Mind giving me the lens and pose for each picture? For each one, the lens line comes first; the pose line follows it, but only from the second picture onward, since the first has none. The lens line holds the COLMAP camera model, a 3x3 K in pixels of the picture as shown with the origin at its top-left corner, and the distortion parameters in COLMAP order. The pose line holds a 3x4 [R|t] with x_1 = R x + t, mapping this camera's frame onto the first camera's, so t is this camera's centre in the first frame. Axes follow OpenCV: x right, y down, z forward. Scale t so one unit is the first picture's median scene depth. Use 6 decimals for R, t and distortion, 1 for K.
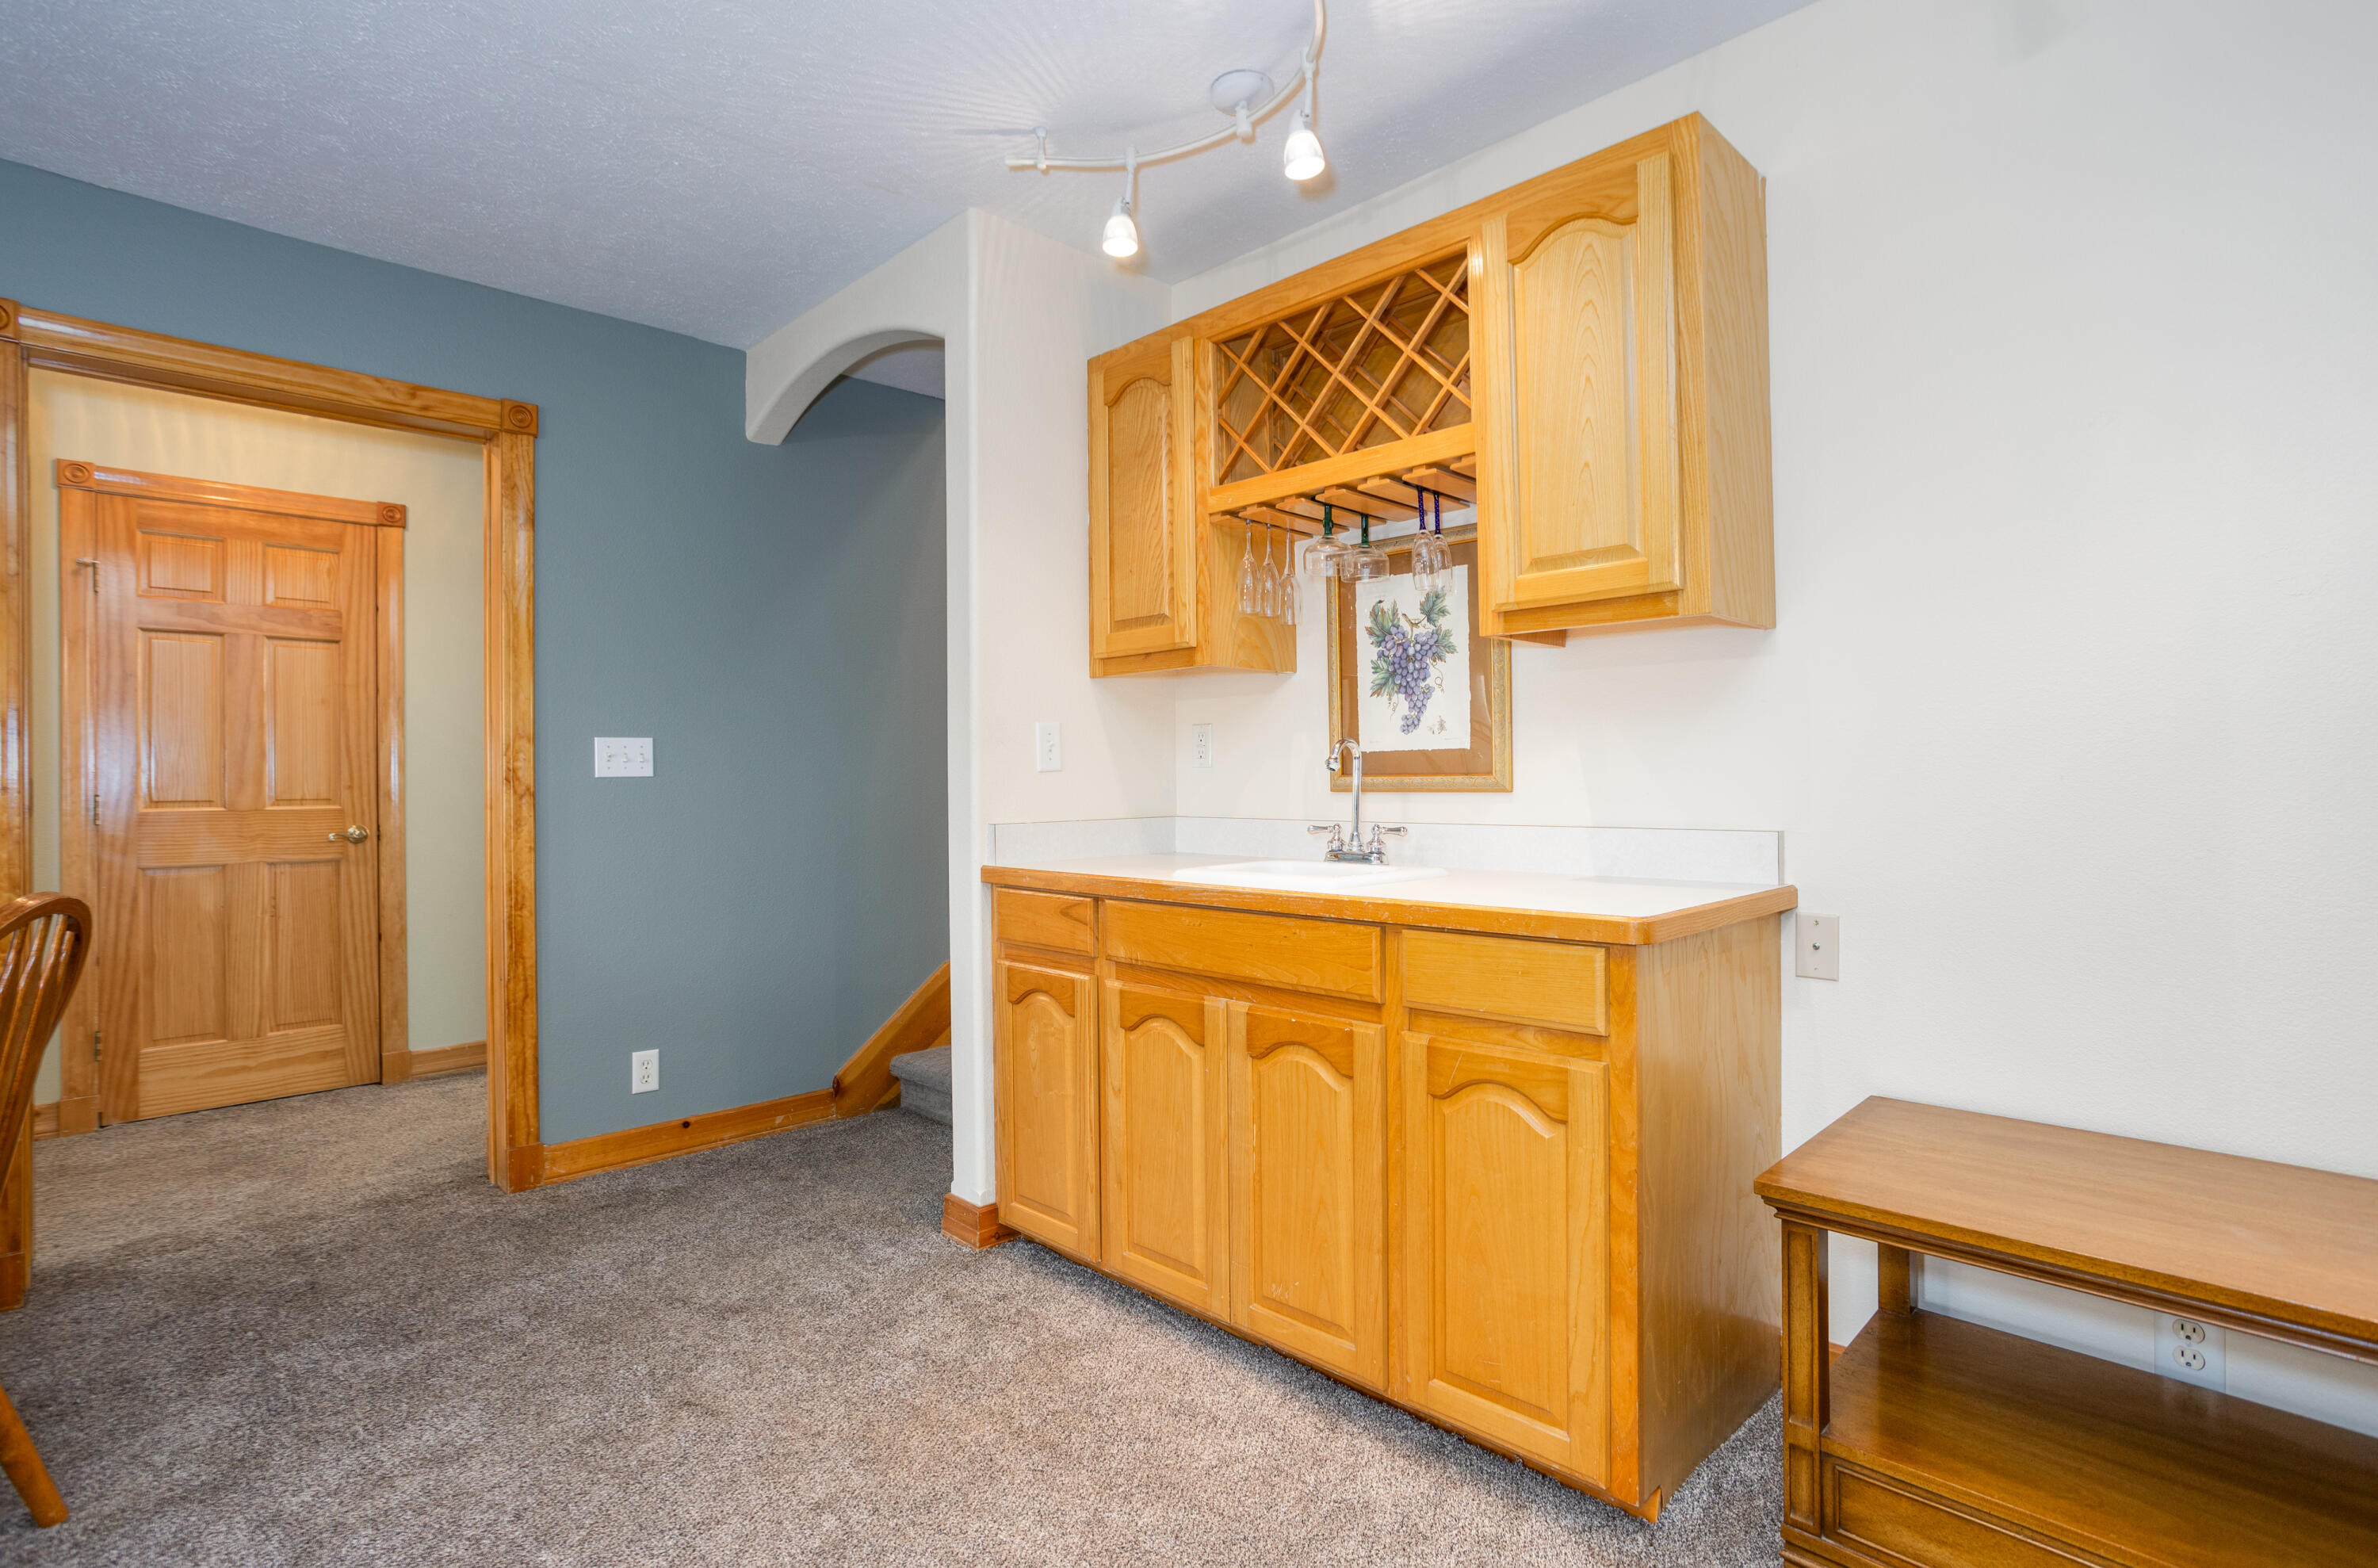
lens RADIAL K [[1165.0, 0, 1190.0], [0, 1165.0, 773.7], [0, 0, 1]] dist [-0.014014, 0.014194]
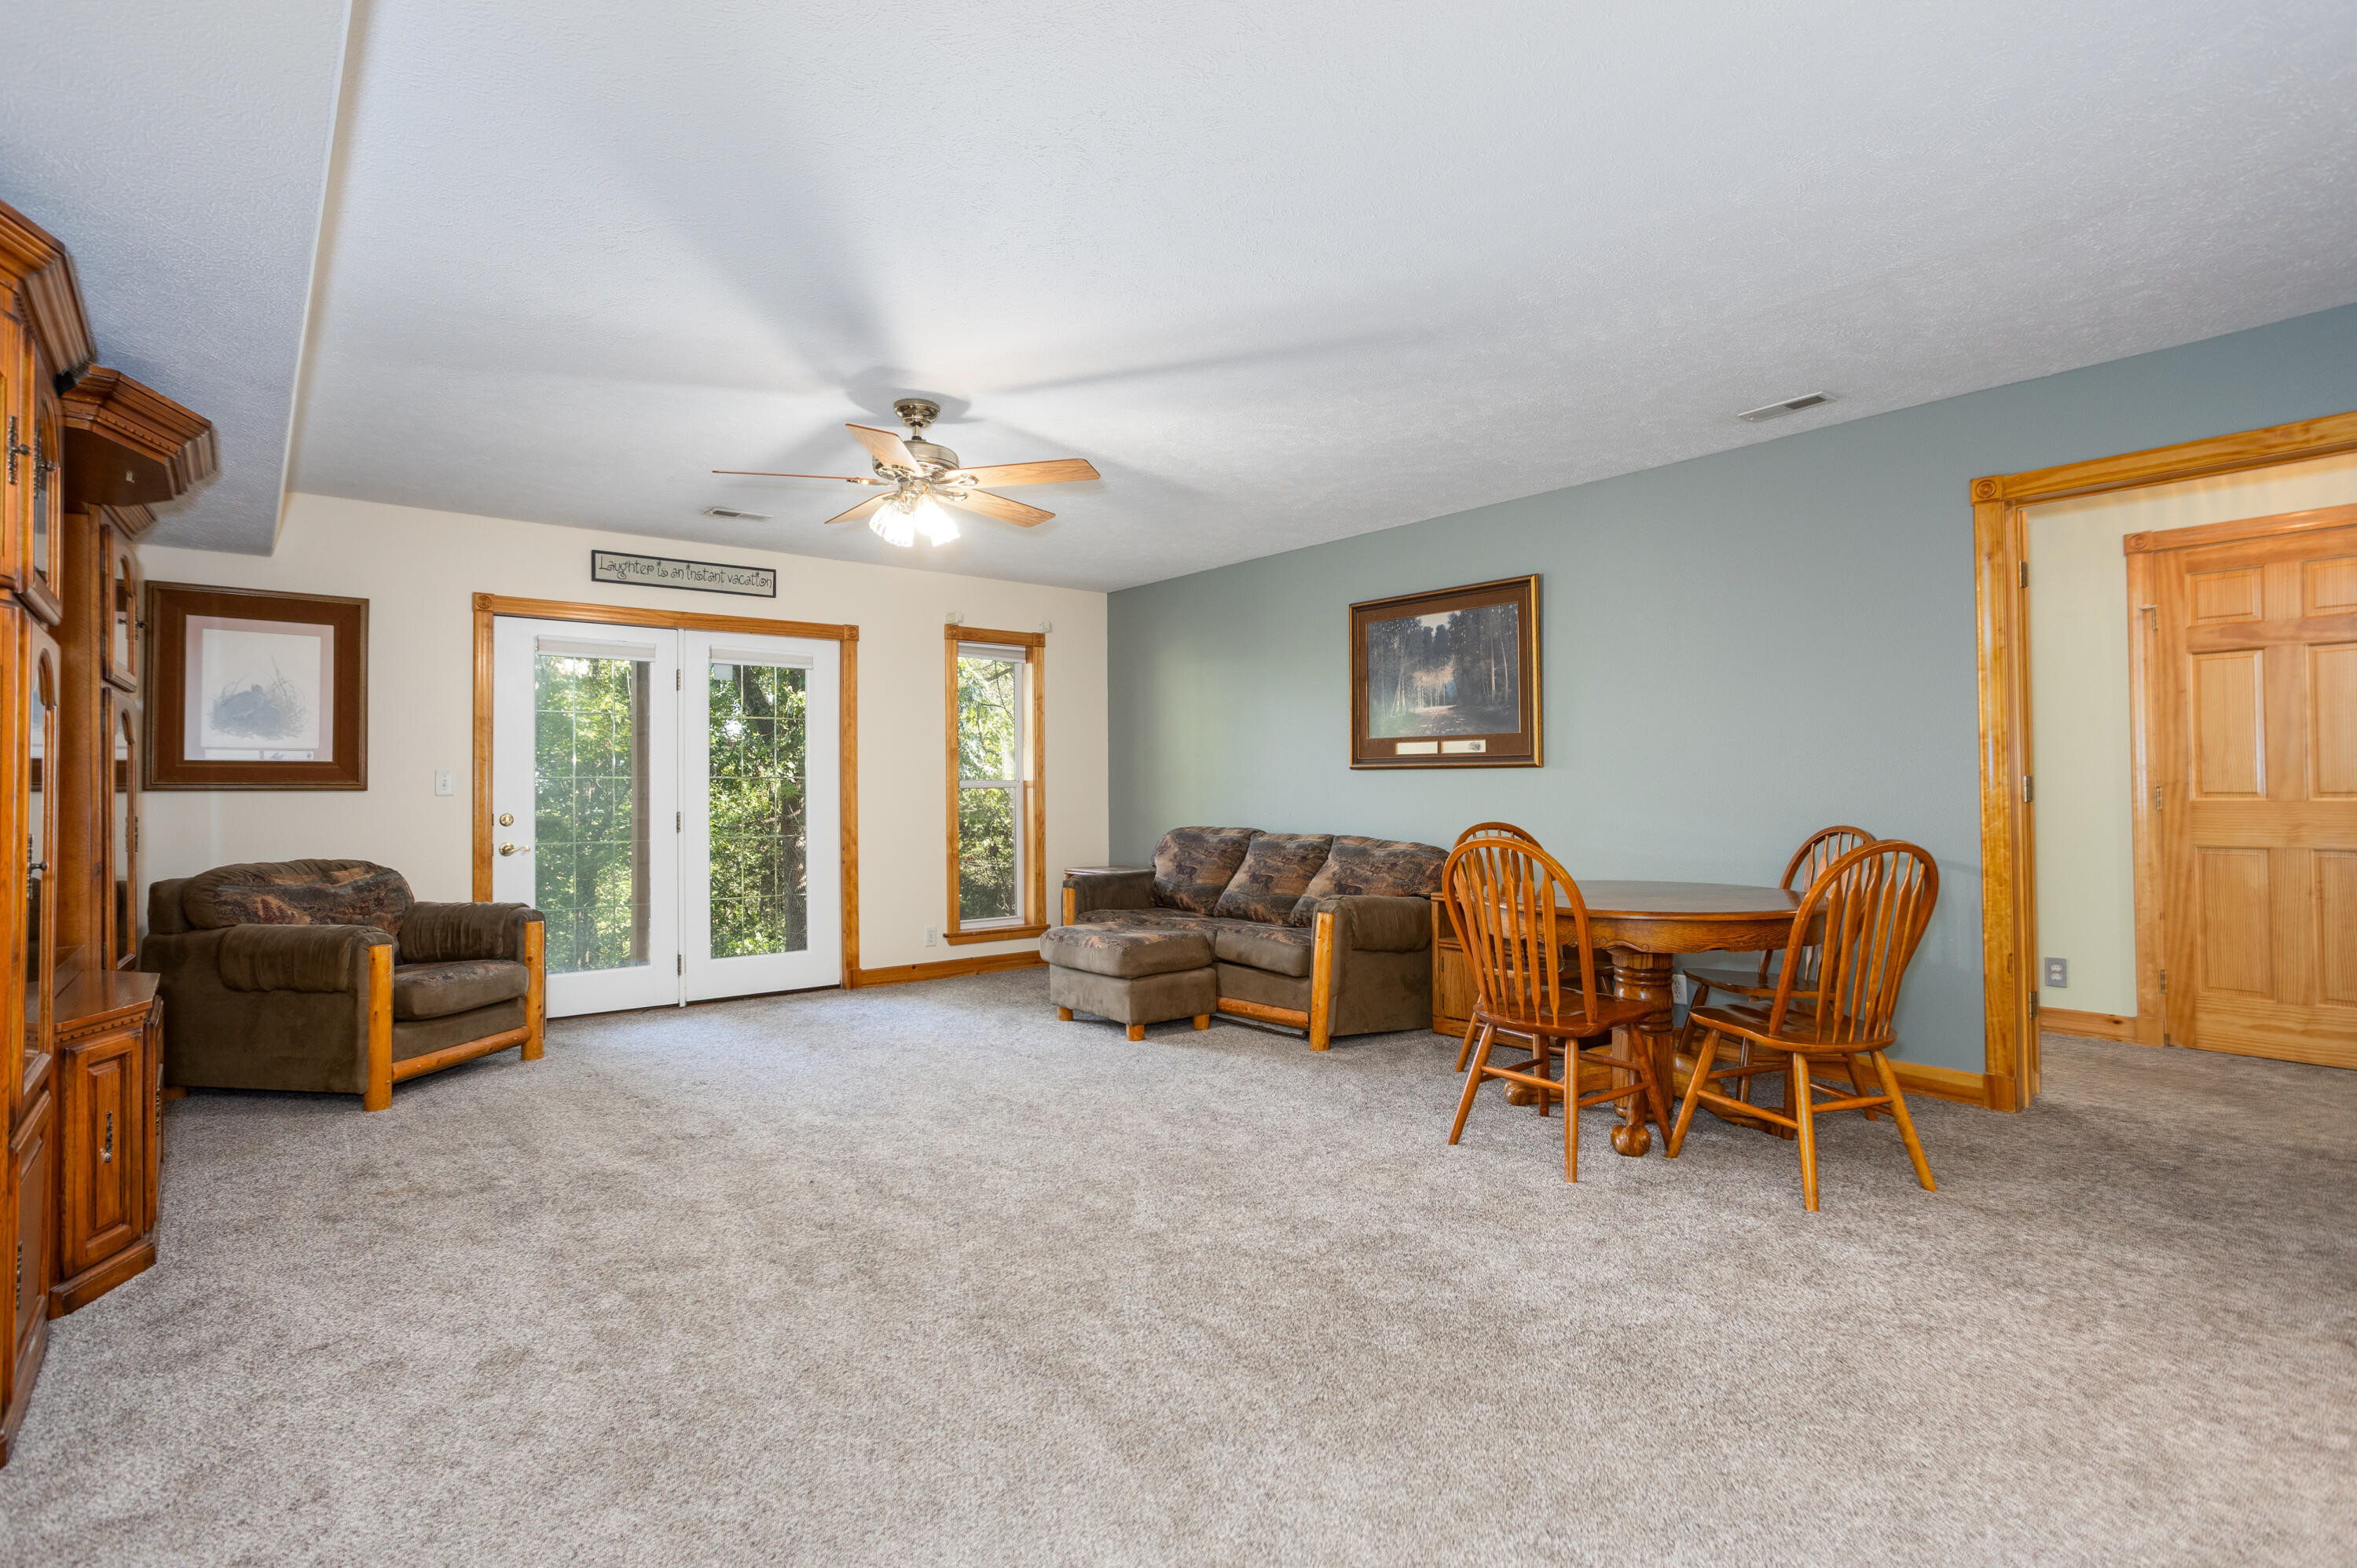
lens RADIAL K [[1132.2, 0, 1182.3], [0, 1132.2, 775.7], [0, 0, 1]] dist [0.005403, 0.000653]
pose [[-0.039418, -0.000300, -0.999223, 0.353059], [0.009781, 0.999952, -0.000686, -0.002951], [0.999175, -0.009800, -0.039413, -0.029322]]
